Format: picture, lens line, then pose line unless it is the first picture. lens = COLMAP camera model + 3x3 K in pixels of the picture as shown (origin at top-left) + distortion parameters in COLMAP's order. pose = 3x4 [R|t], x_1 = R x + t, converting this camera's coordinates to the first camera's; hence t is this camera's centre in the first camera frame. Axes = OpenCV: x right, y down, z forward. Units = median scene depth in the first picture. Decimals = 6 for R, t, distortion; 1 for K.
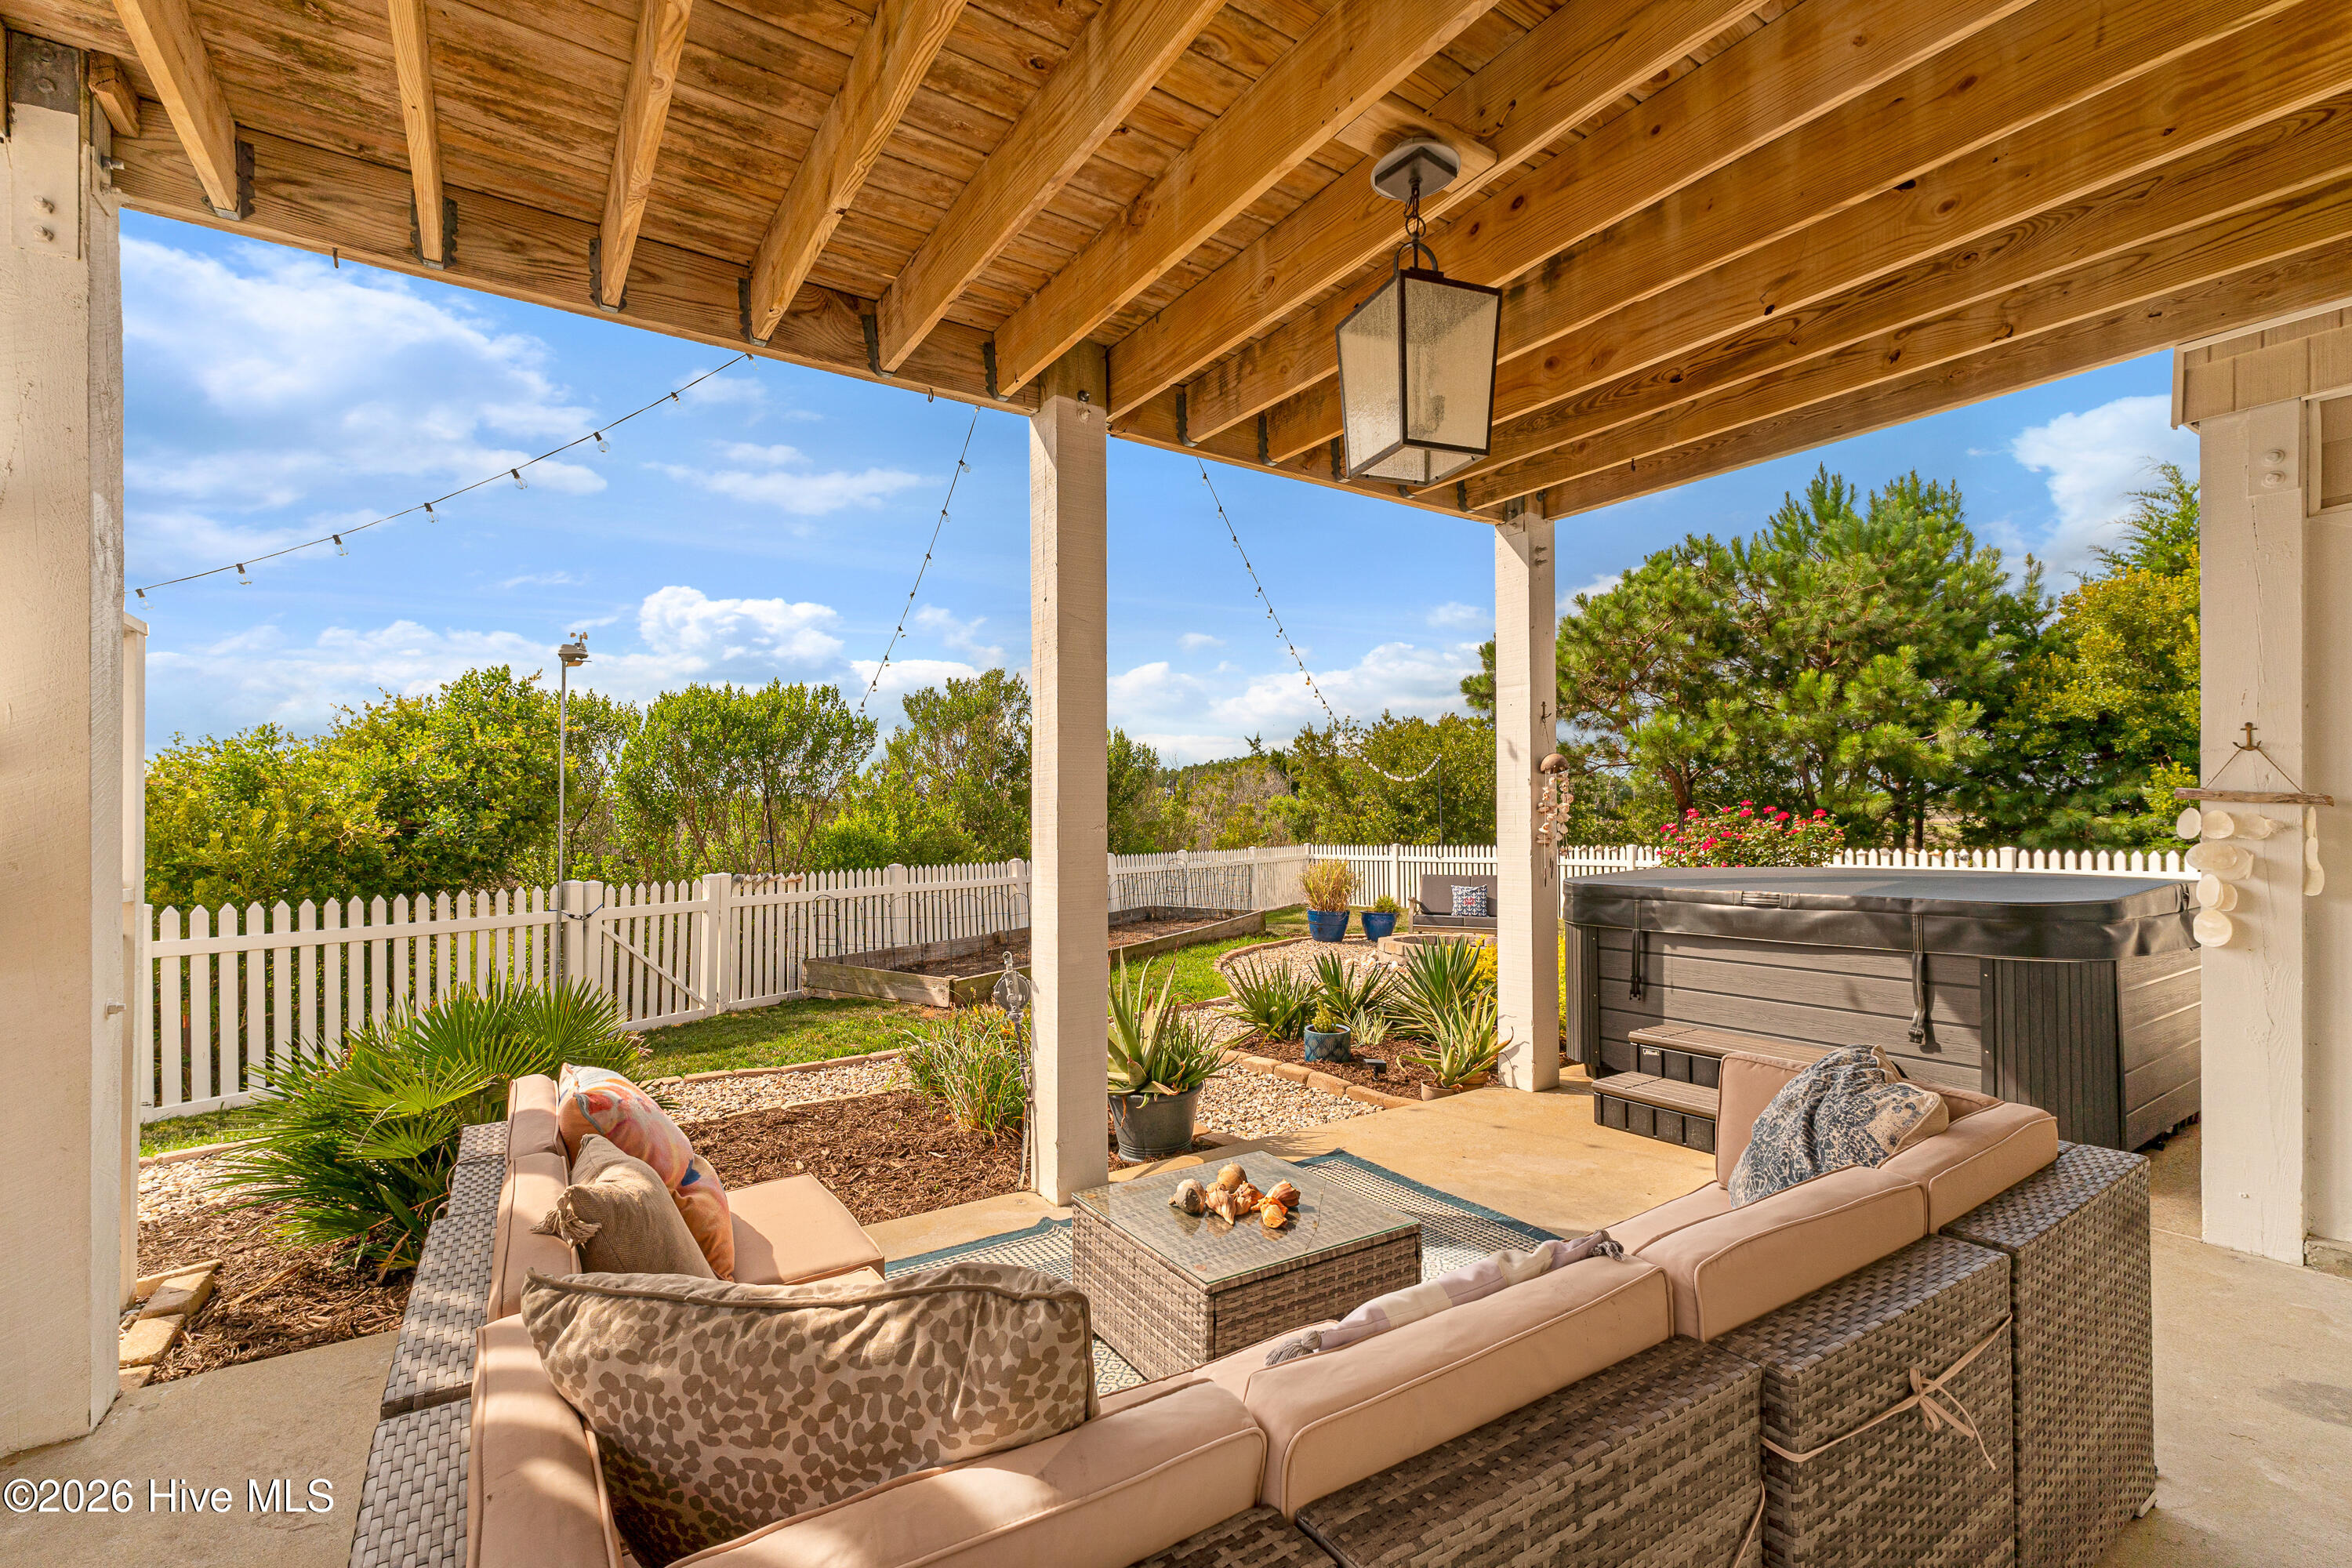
lens RADIAL K [[1035.8, 0, 1134.0], [0, 1035.8, 819.6], [0, 0, 1]] dist [0.005864, 0.000685]
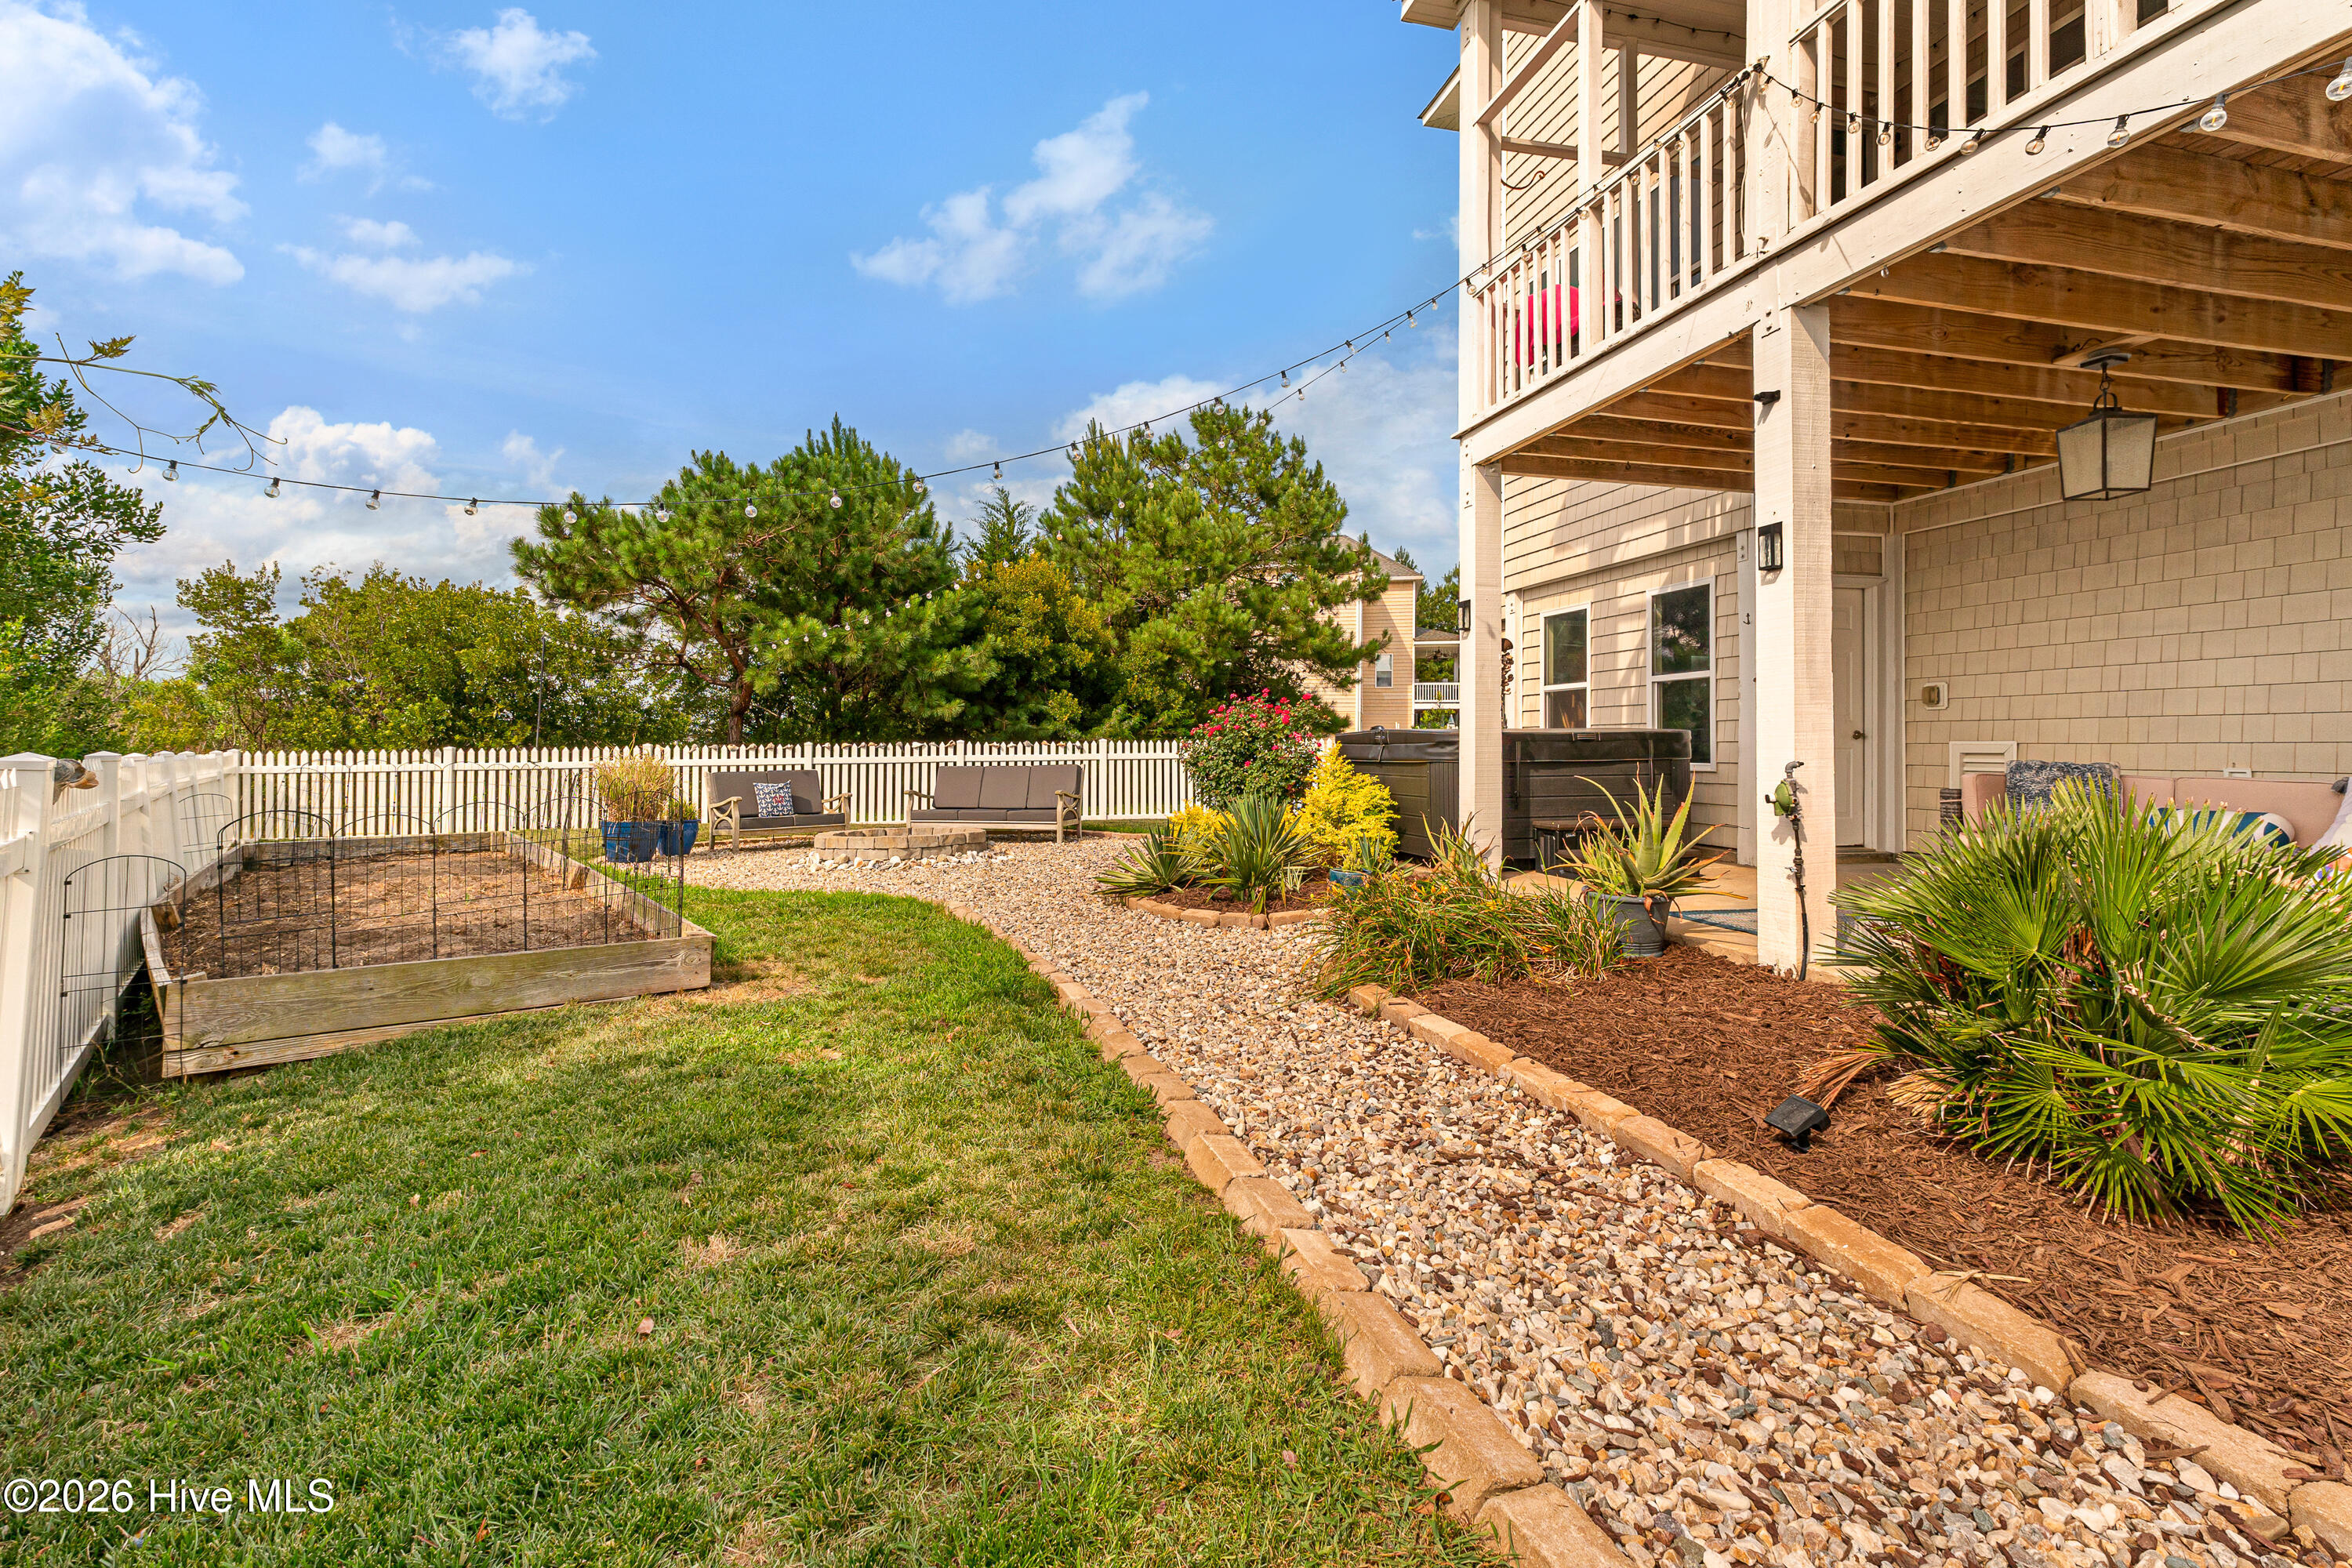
lens RADIAL K [[1035.8, 0, 1190.5], [0, 1035.8, 714.1], [0, 0, 1]] dist [0.005864, 0.000685]
pose [[0.319289, 0.029301, 0.947204, -0.411201], [-0.000480, 0.999527, -0.030758, 0.031898], [-0.947657, 0.009366, 0.319152, 0.371168]]
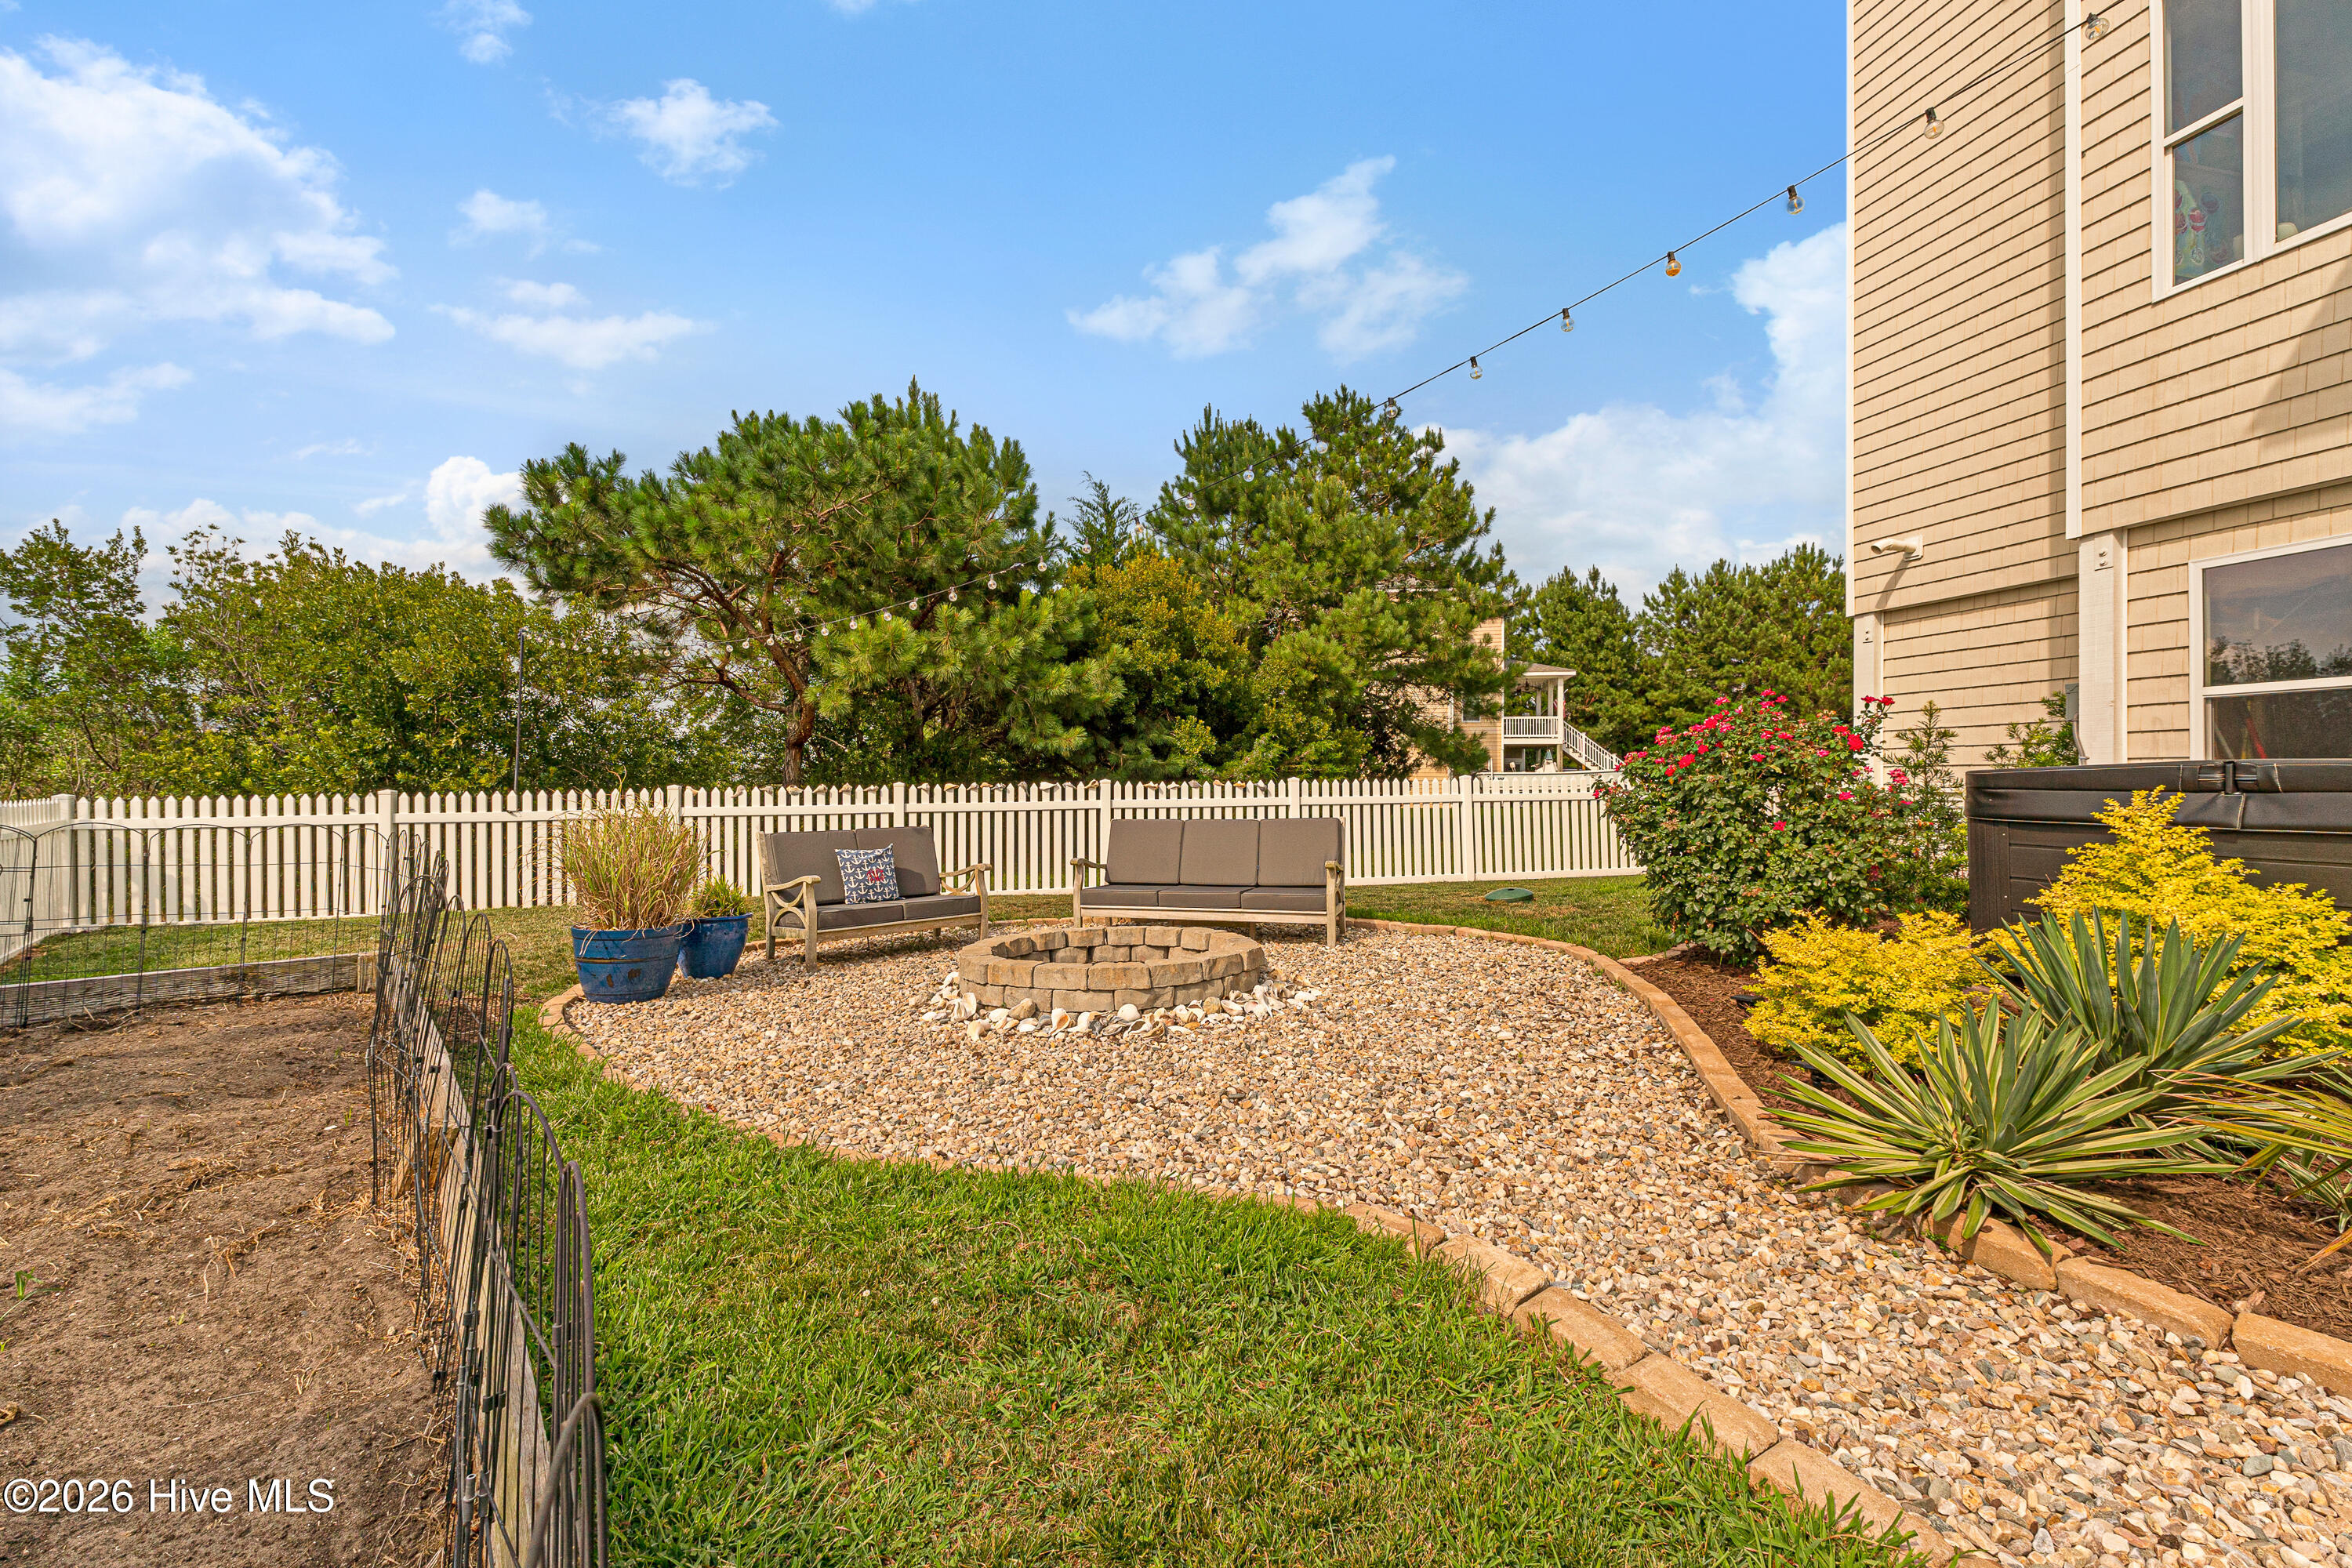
lens RADIAL K [[990.2, 0, 1228.9], [0, 990.2, 770.9], [0, 0, 1]] dist [0.006382, -0.002287]
pose [[0.308215, 0.010425, 0.951260, -0.130449], [0.001218, 0.999935, -0.011353, 0.027968], [-0.951316, 0.004657, 0.308182, 0.643545]]
